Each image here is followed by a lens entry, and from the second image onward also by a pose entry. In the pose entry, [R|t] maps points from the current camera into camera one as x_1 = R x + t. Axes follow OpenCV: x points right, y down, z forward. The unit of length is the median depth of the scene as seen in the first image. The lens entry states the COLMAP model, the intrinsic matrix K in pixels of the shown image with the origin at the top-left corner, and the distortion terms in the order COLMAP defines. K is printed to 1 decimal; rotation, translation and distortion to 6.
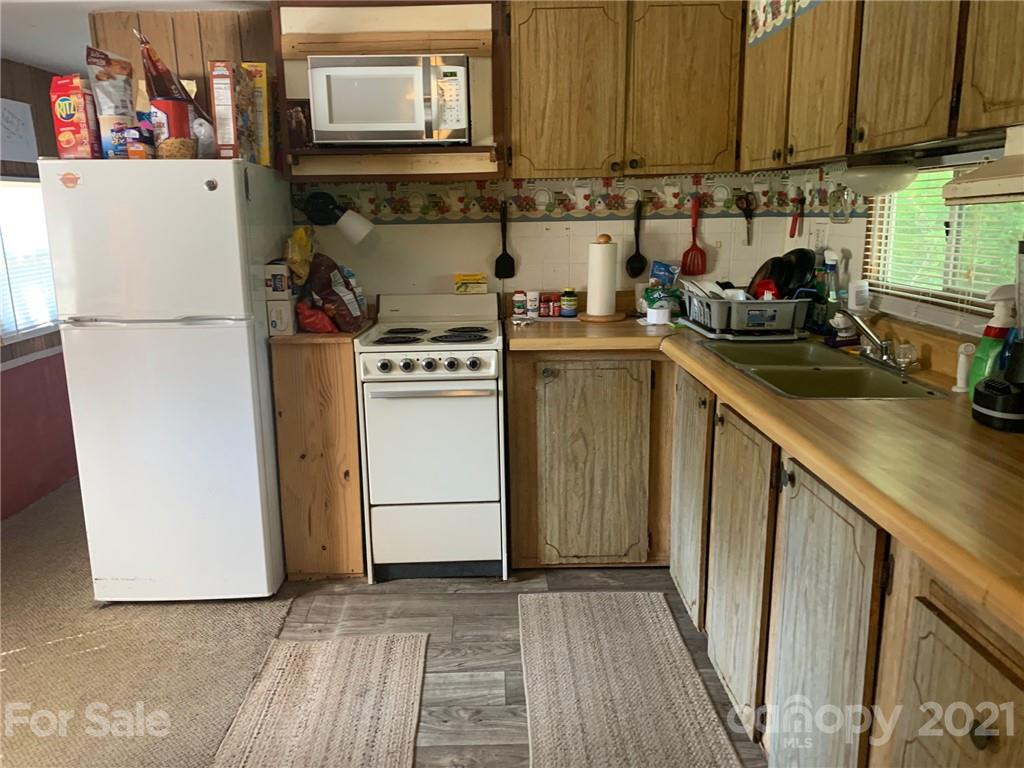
lens RADIAL K [[773.8, 0, 512.8], [0, 773.8, 383.3], [0, 0, 1]] dist [-0.010635, -0.009741]
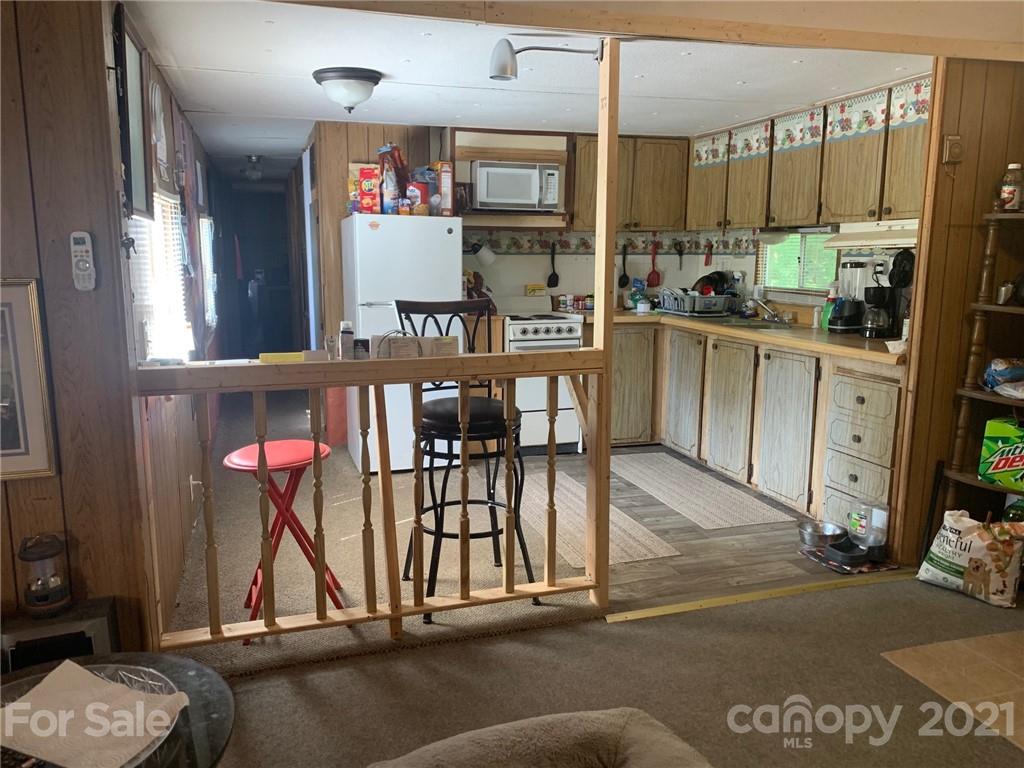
lens RADIAL K [[773.8, 0, 509.2], [0, 773.8, 385.8], [0, 0, 1]] dist [-0.010635, -0.009741]
pose [[0.958835, -0.028306, 0.282551, -0.674992], [0.041715, 0.998265, -0.041553, 0.168034], [-0.280885, 0.051629, 0.958352, -0.679813]]
